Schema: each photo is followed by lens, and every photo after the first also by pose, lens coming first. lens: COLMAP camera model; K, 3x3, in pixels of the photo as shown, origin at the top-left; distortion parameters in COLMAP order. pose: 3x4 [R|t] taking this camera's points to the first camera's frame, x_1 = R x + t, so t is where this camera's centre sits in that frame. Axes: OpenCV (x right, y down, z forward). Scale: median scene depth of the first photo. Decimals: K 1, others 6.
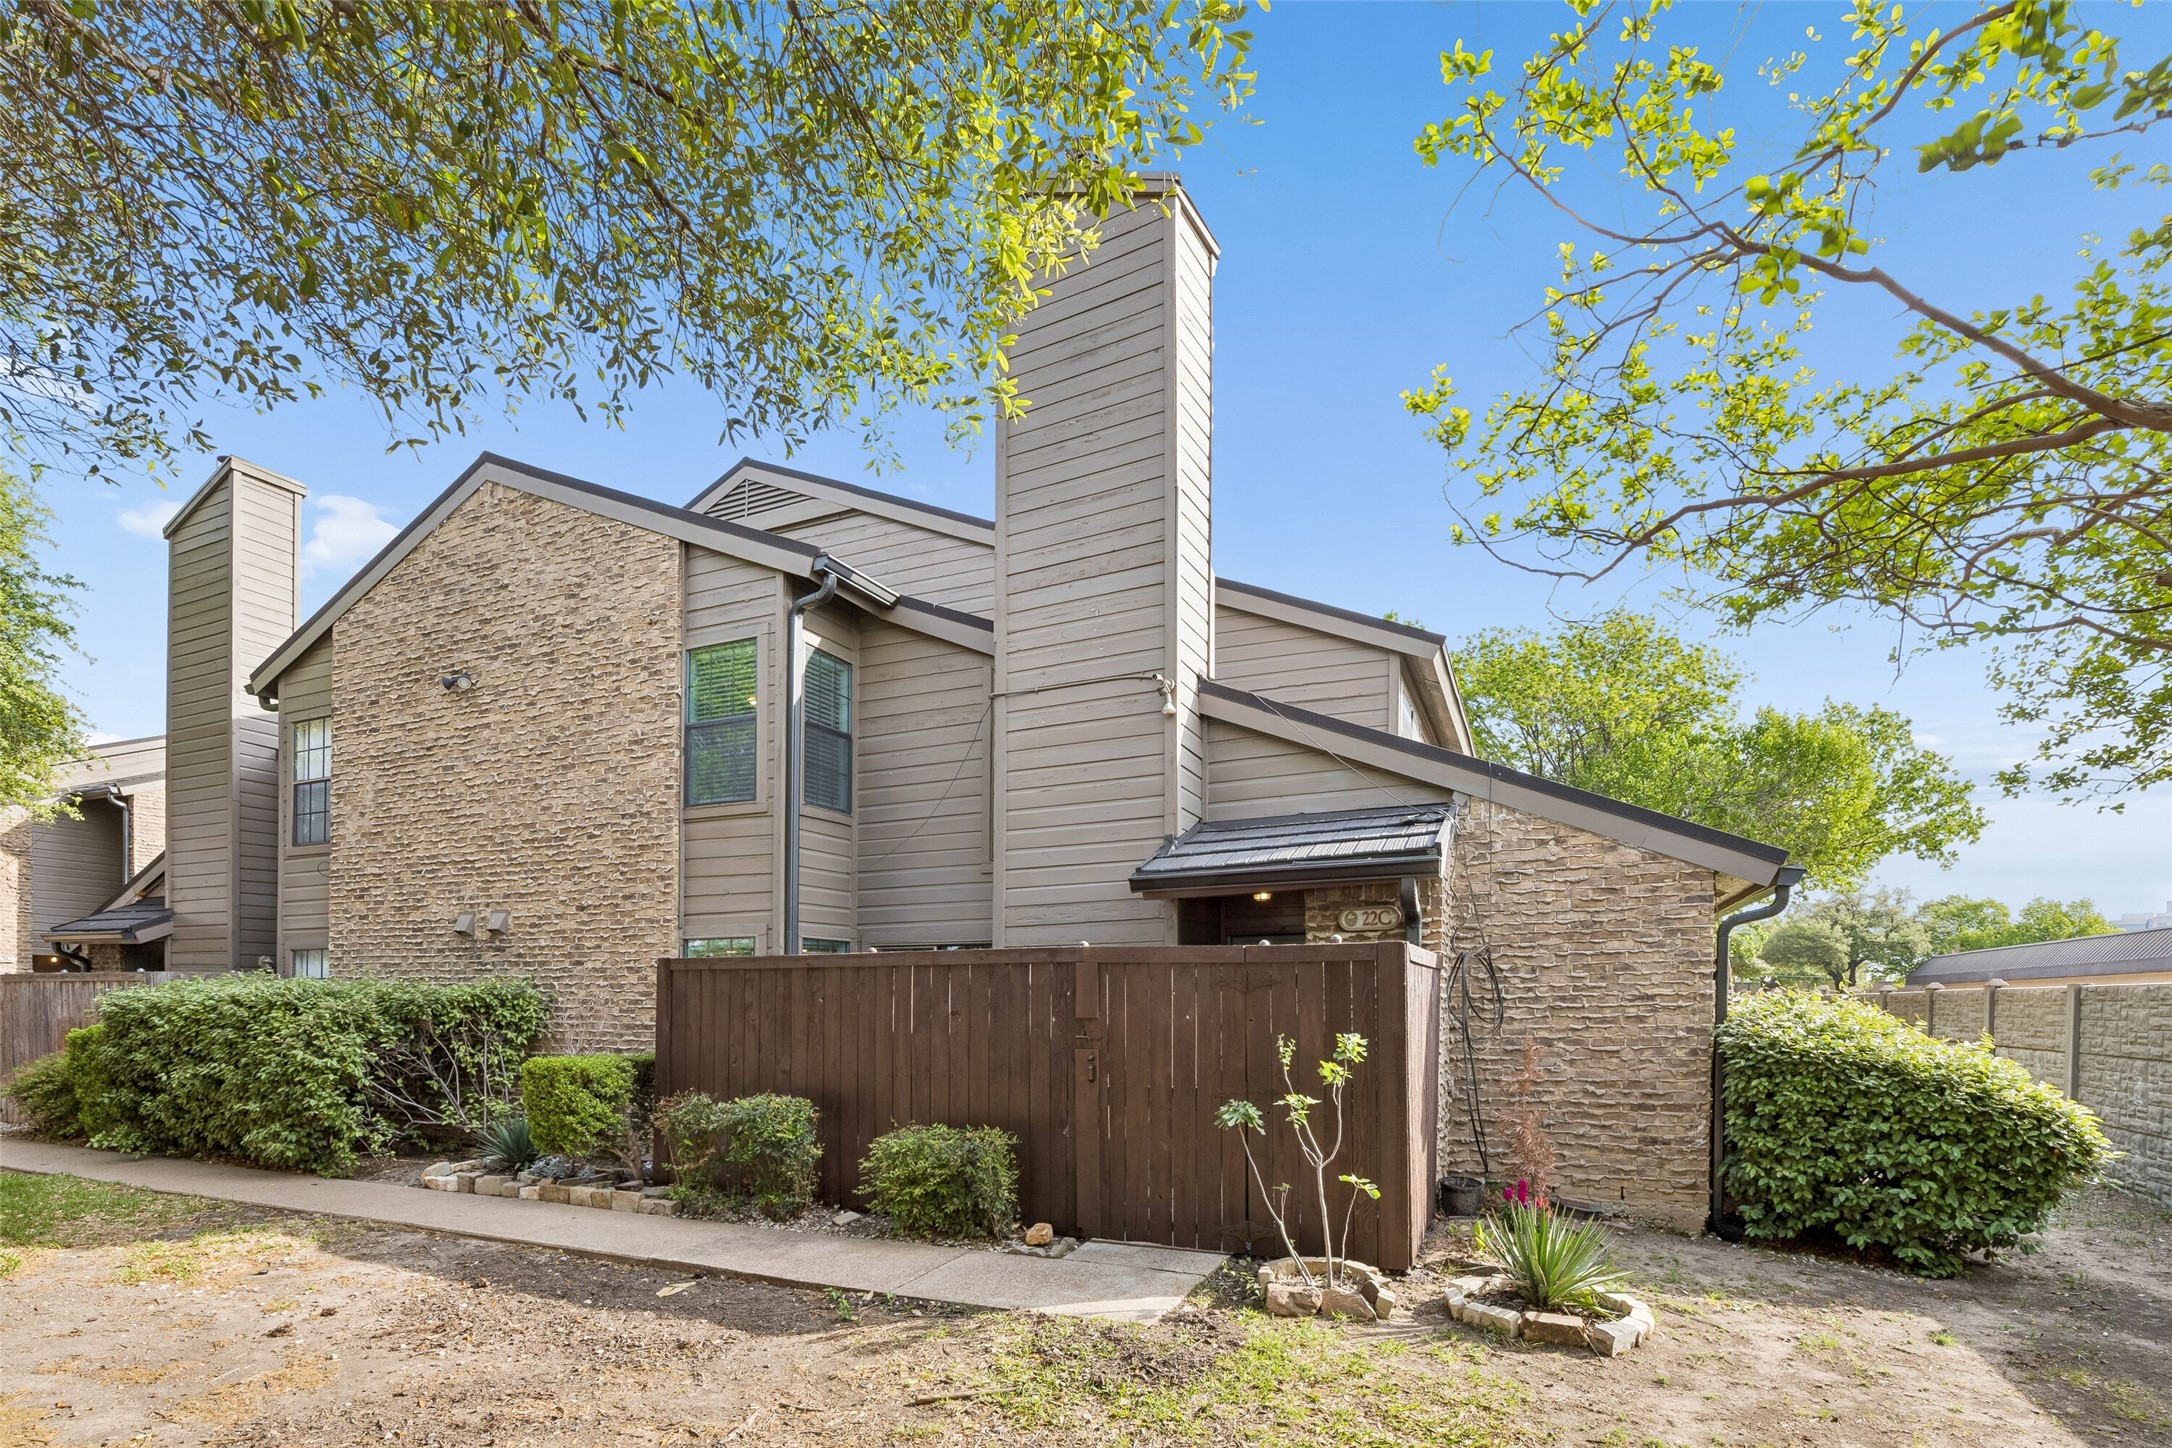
lens RADIAL K [[983.9, 0, 1085.3], [0, 983.9, 755.6], [0, 0, 1]] dist [-0.005175, -0.000355]
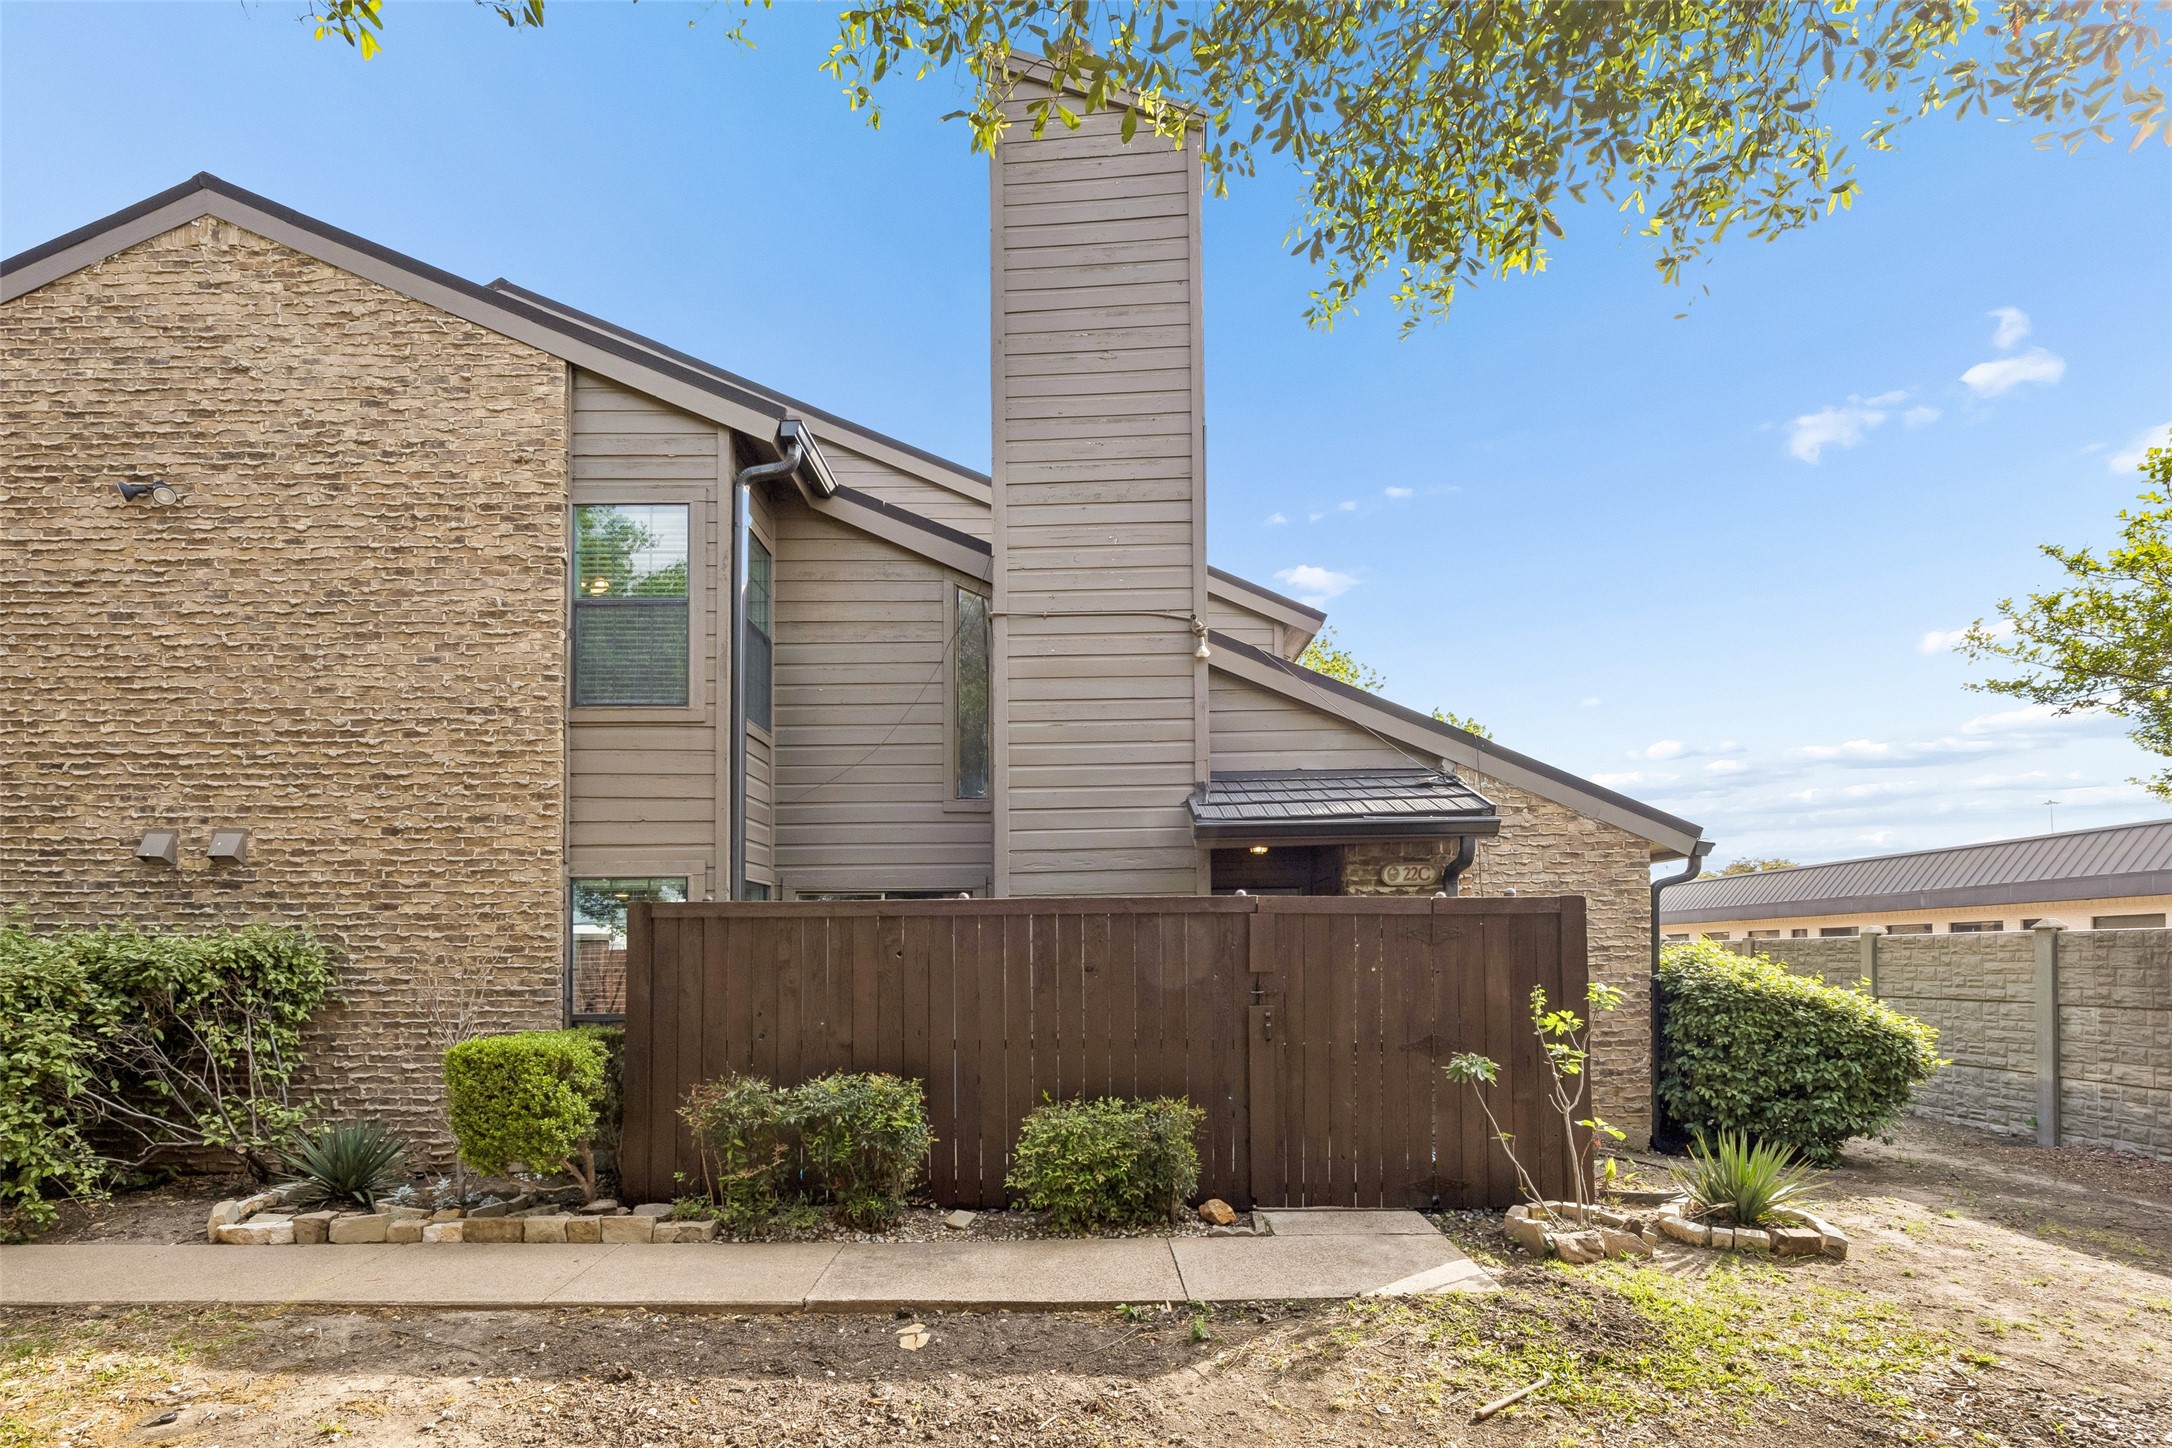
lens RADIAL K [[978.7, 0, 1083.9], [0, 978.7, 709.6], [0, 0, 1]] dist [-0.009156, -0.000296]
pose [[0.914545, 0.092540, 0.393756, -0.367696], [-0.091646, 0.995568, -0.021118, 0.036958], [-0.393965, -0.016773, 0.918972, 0.151022]]
